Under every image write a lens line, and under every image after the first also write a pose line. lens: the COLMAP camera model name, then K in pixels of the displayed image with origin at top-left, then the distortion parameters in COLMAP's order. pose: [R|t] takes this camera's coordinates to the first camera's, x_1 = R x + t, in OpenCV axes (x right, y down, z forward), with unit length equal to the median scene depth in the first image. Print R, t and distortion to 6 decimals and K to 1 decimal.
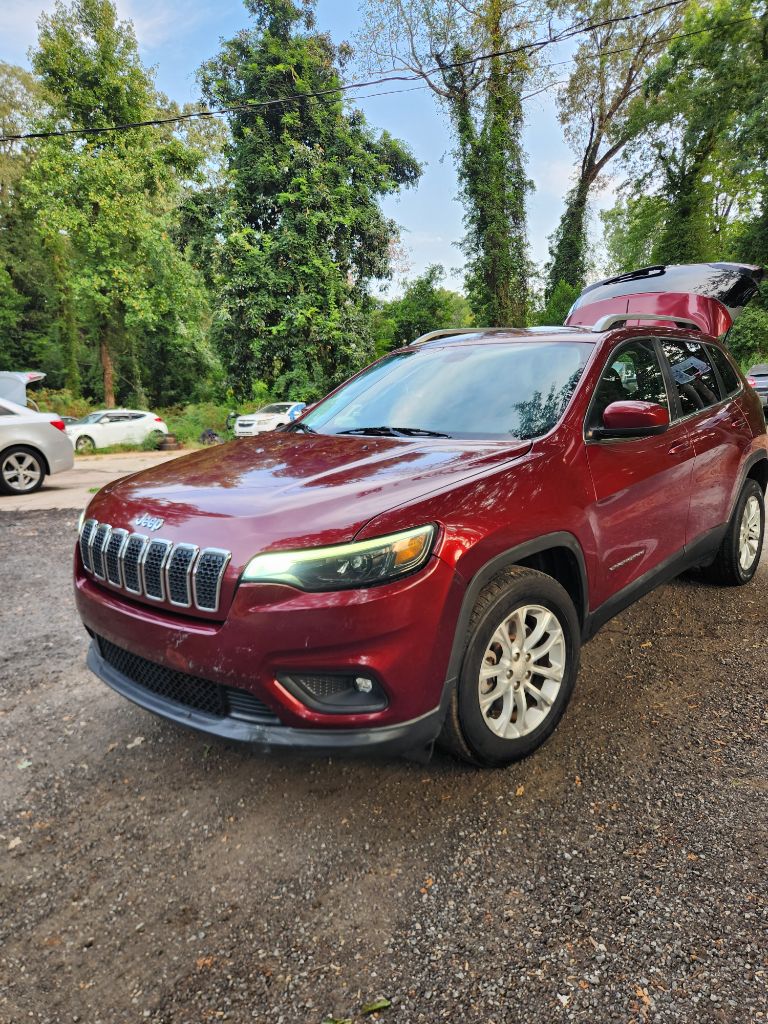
lens RADIAL K [[720.7, 0, 384.9], [0, 720.7, 513.5], [0, 0, 1]] dist [0.036333, -0.028275]
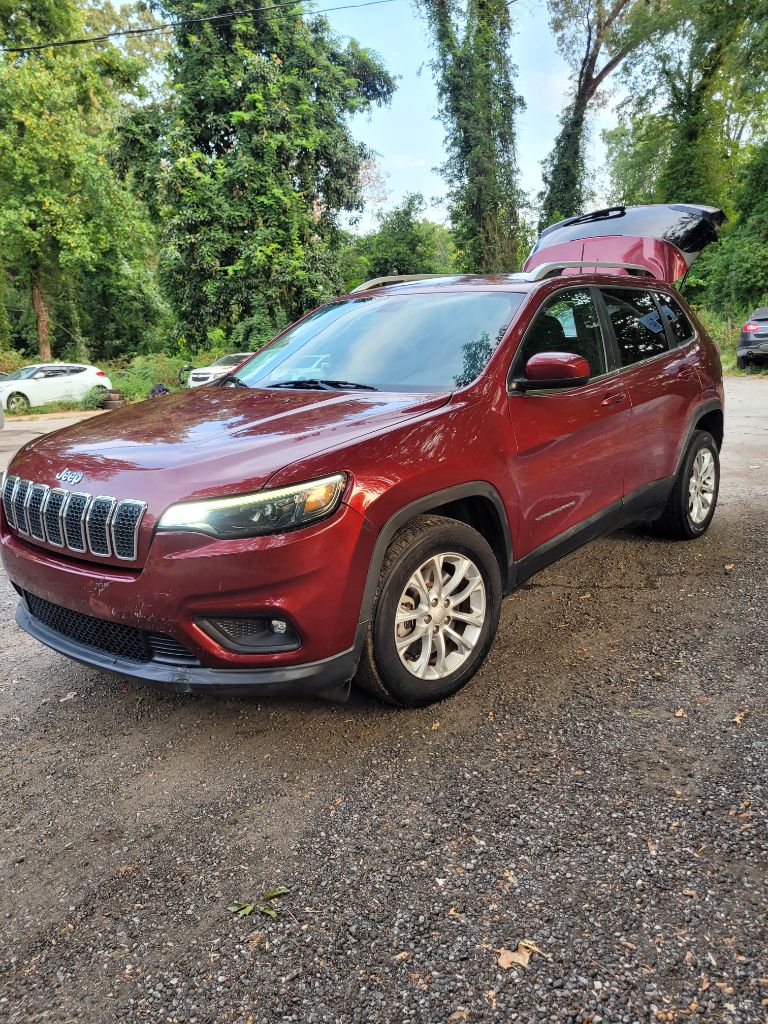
lens RADIAL K [[813.6, 0, 401.2], [0, 813.6, 524.7], [0, 0, 1]] dist [0.032800, -0.042425]
pose [[0.999137, -0.015250, 0.038630, 0.071289], [0.013024, 0.998276, 0.057237, 0.015304], [-0.039437, -0.056685, 0.997613, -0.126237]]
